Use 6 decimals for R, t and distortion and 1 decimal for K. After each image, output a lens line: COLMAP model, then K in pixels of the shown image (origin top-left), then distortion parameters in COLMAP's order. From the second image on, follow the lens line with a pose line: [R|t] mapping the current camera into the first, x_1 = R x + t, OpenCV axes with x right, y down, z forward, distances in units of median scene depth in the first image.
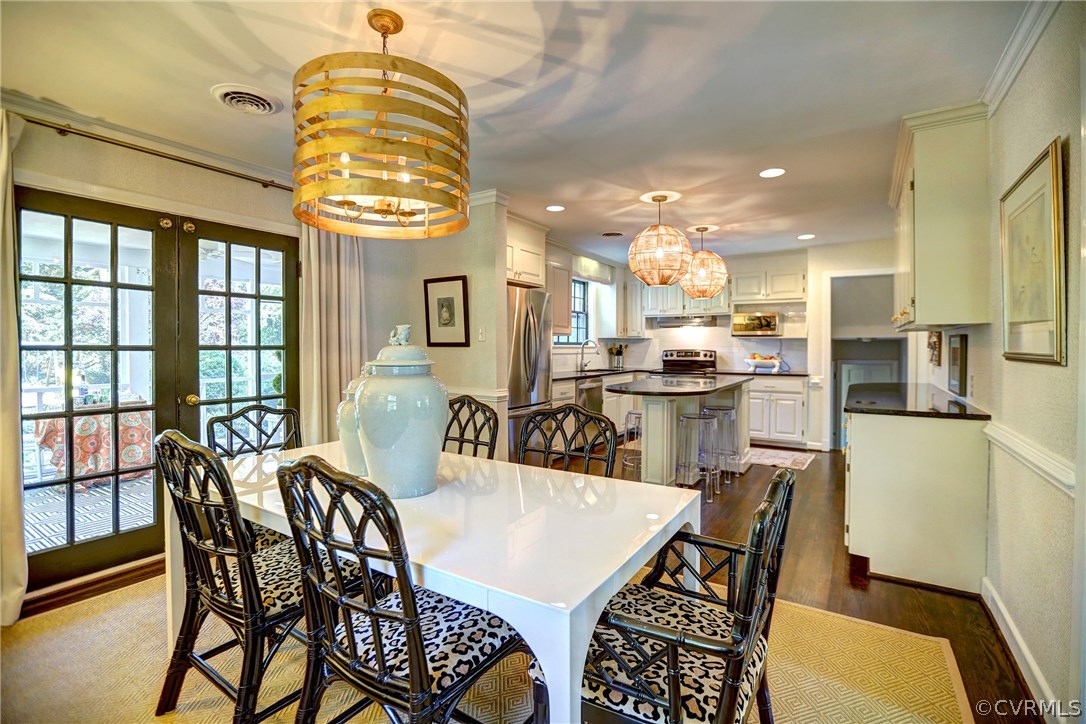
lens RADIAL K [[497.3, 0, 544.4], [0, 497.3, 356.9], [0, 0, 1]] dist [-0.048980, 0.017001]
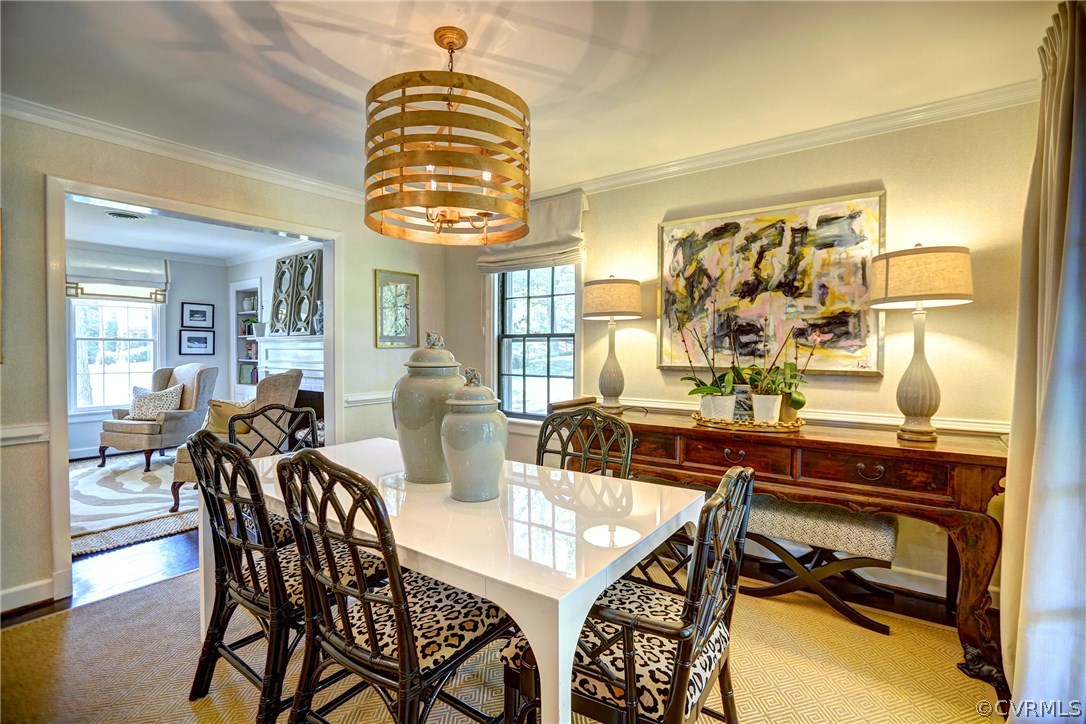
lens RADIAL K [[497.3, 0, 544.4], [0, 497.3, 356.9], [0, 0, 1]] dist [-0.048980, 0.017001]
pose [[-0.998399, 0.001279, 0.056545, -0.169366], [0.003525, 0.999208, 0.039624, -0.014350], [-0.056450, 0.039760, -0.997613, 0.596917]]
